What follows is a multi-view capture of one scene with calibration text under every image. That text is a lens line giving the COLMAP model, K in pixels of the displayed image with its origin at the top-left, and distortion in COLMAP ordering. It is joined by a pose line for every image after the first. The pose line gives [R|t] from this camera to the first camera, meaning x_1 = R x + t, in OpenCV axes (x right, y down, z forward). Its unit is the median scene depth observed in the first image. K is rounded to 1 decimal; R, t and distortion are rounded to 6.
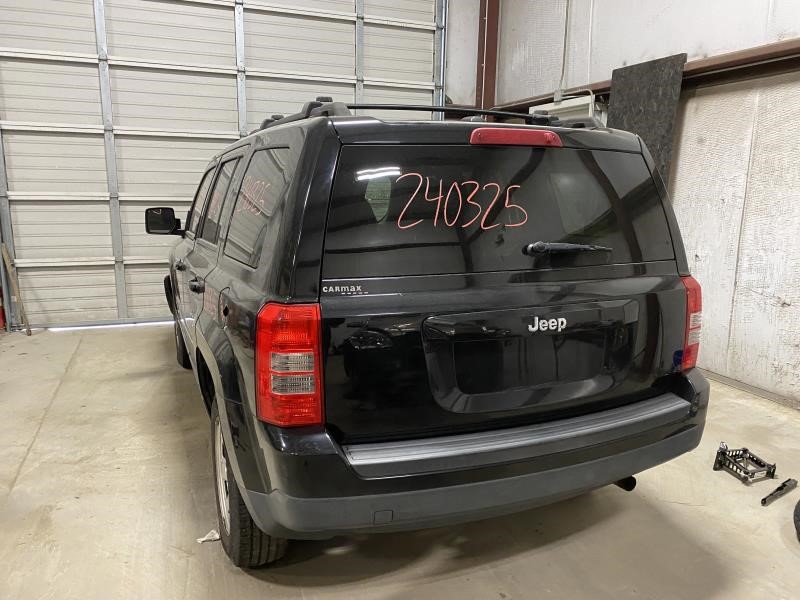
lens RADIAL K [[578.2, 0, 400.0], [0, 578.2, 300.0], [0, 0, 1]] dist [-0.001363, -0.002819]
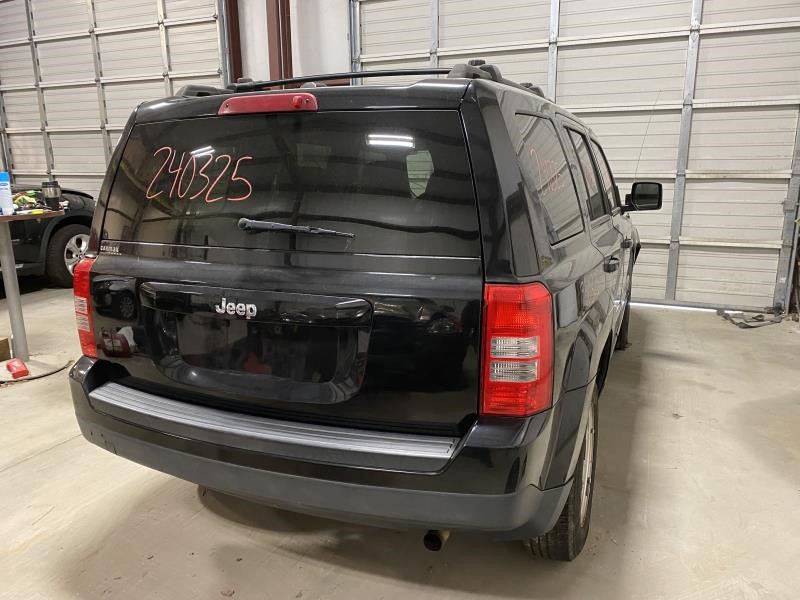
lens RADIAL K [[578.2, 0, 400.0], [0, 578.2, 300.0], [0, 0, 1]] dist [-0.001363, -0.002819]
pose [[0.732106, 0.136797, -0.667313, 1.036527], [-0.111022, 0.990491, 0.081247, -0.072869], [0.672082, 0.014605, 0.740333, 0.490002]]
